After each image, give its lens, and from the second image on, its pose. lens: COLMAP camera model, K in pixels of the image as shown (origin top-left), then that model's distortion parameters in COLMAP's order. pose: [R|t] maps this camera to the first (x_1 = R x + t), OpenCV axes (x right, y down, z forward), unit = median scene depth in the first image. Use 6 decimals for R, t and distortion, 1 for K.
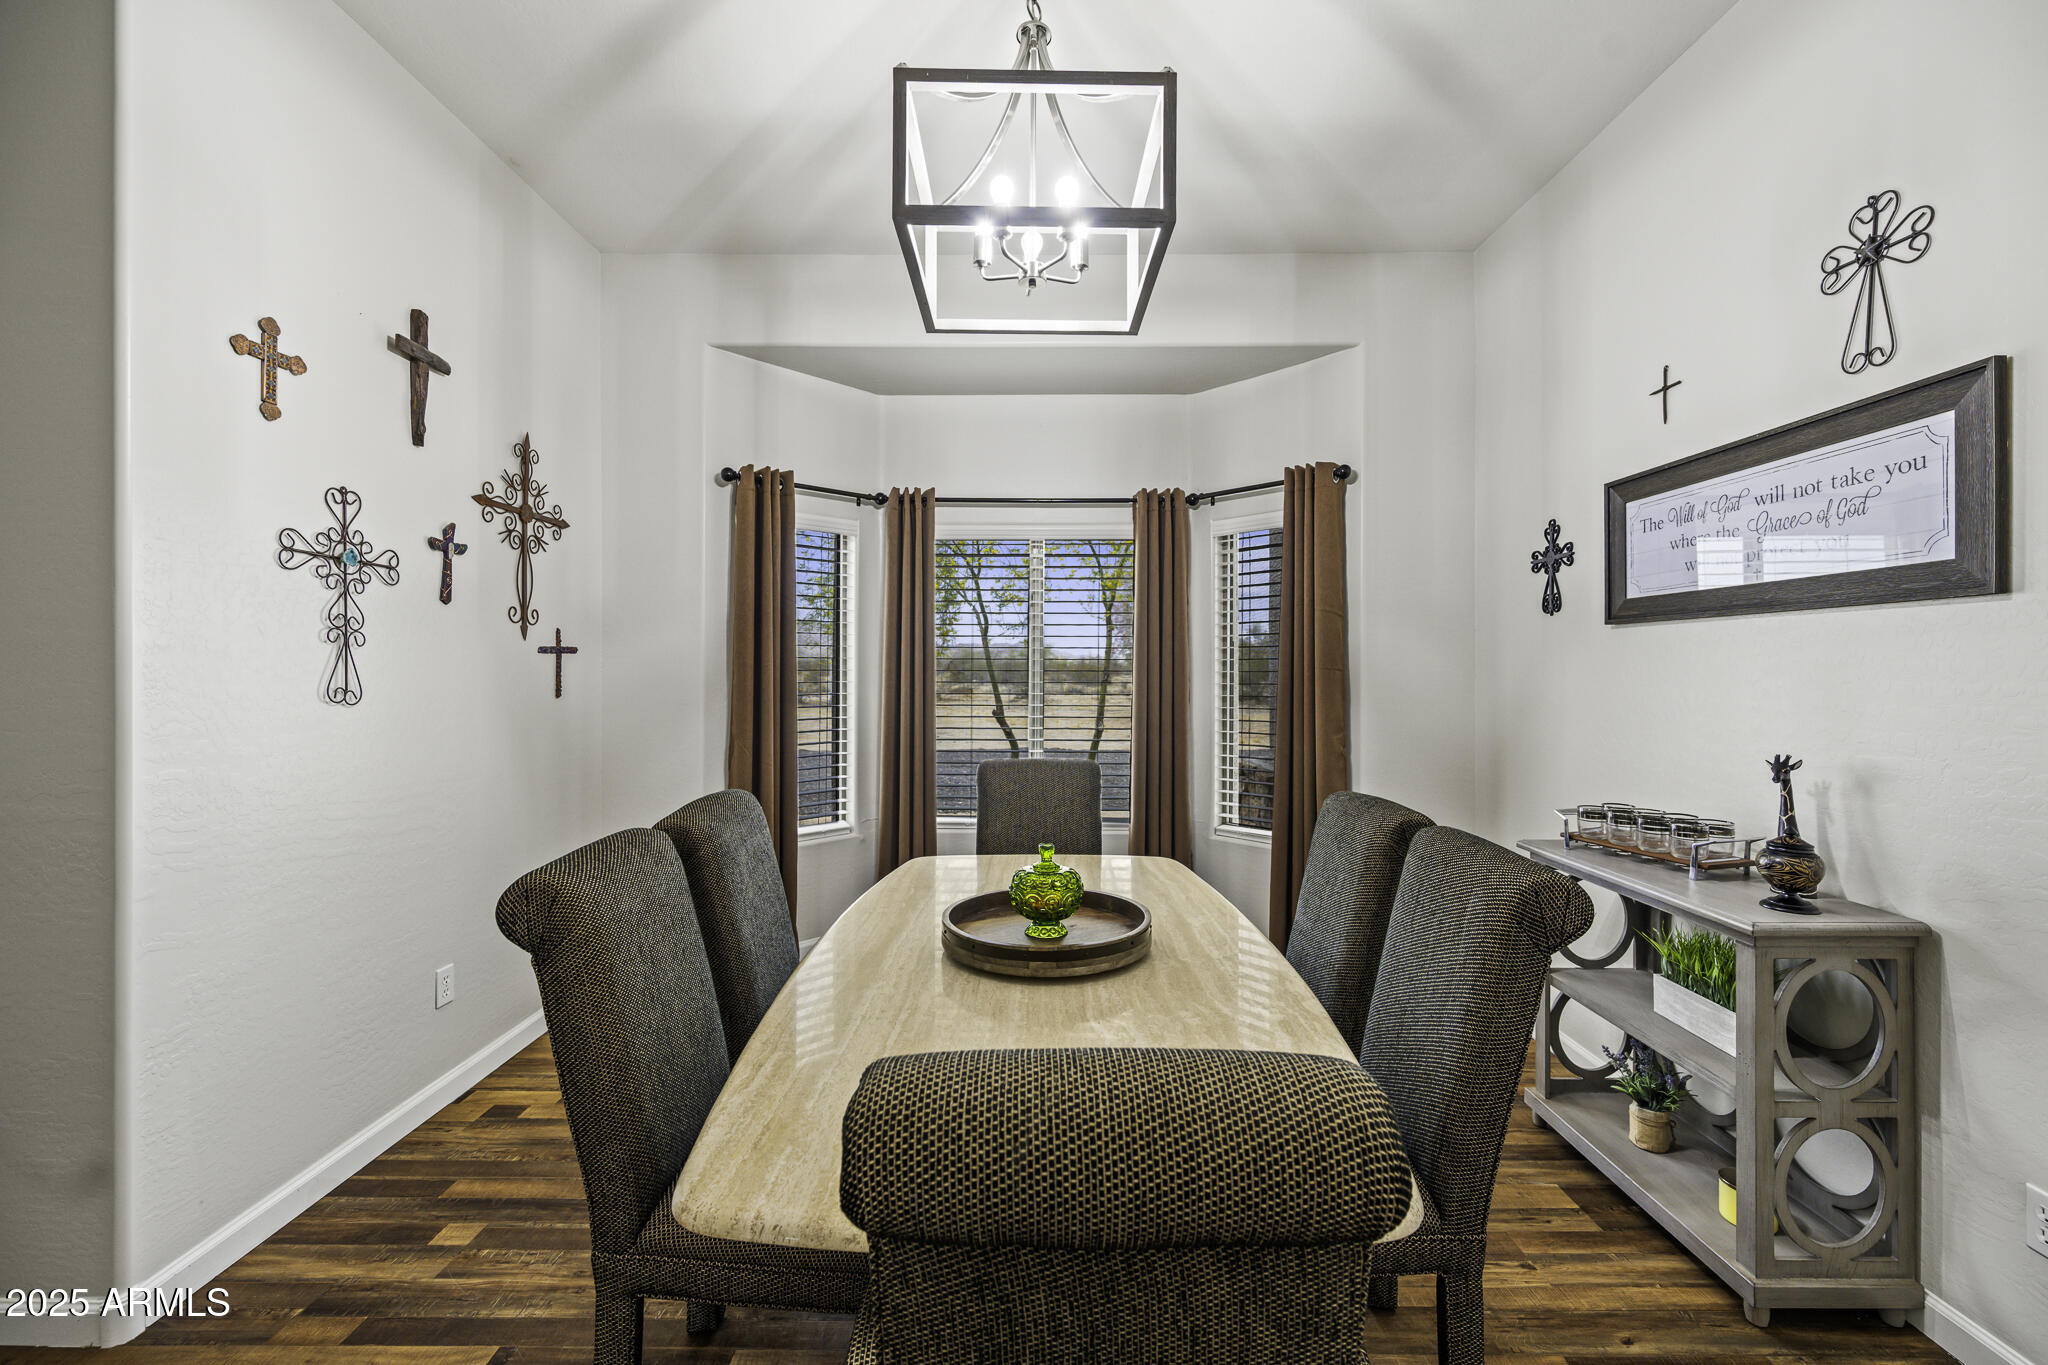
lens RADIAL K [[818.1, 0, 1061.9], [0, 818.1, 663.3], [0, 0, 1]] dist [-0.001470, 0.000723]
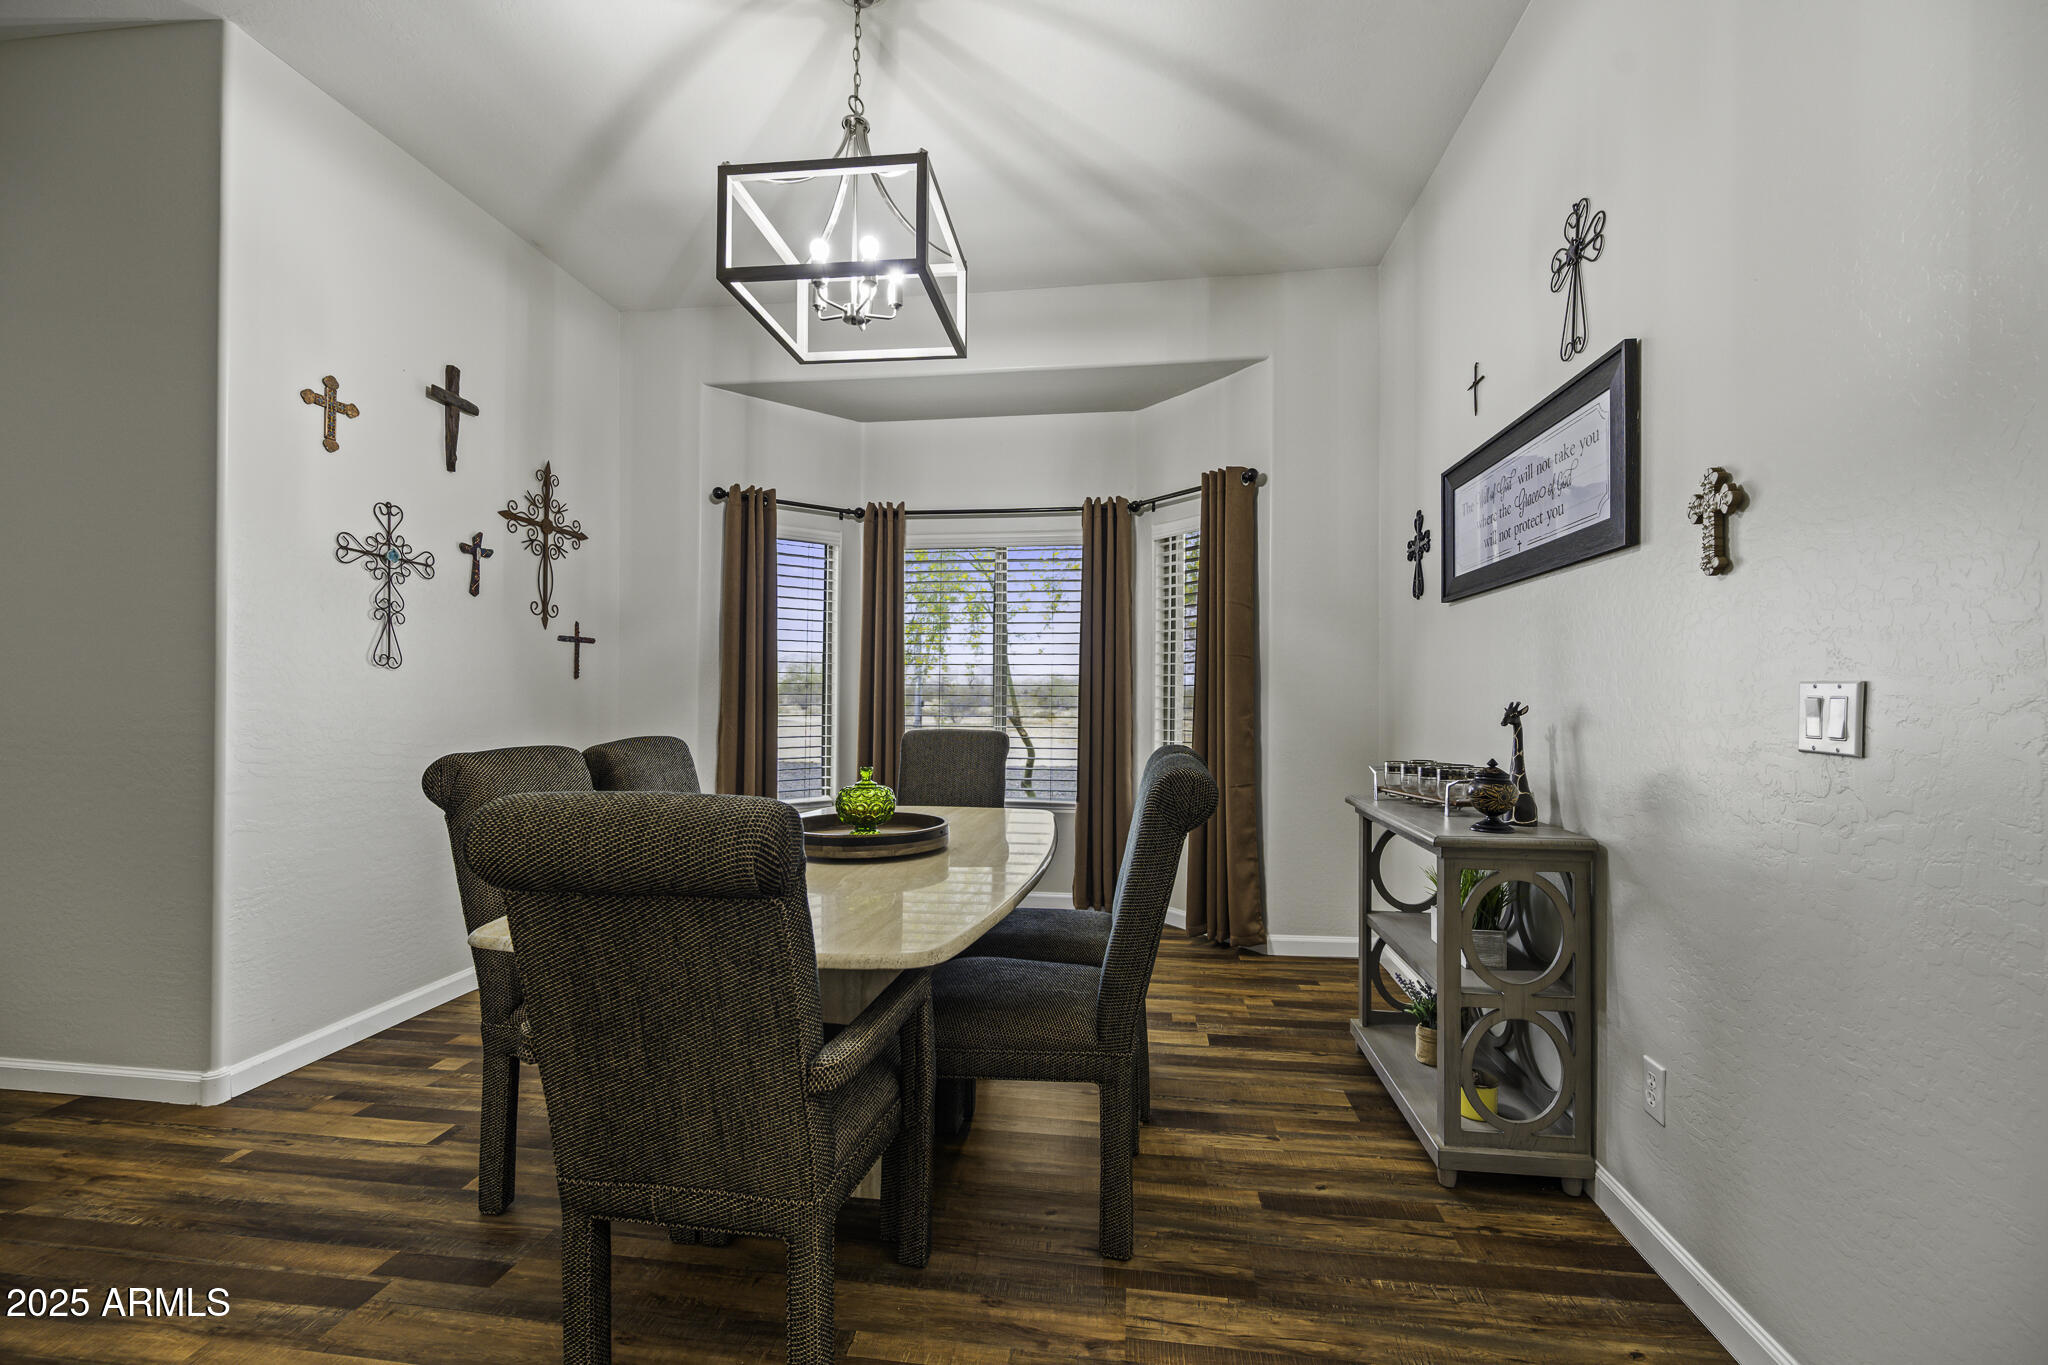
lens RADIAL K [[818.1, 0, 1061.2], [0, 818.1, 687.2], [0, 0, 1]] dist [-0.001470, 0.000723]
pose [[0.992583, 0.000688, -0.121570, 0.330003], [-0.001621, 0.999970, -0.007575, 0.083424], [0.121561, 0.007716, 0.992554, -0.159312]]
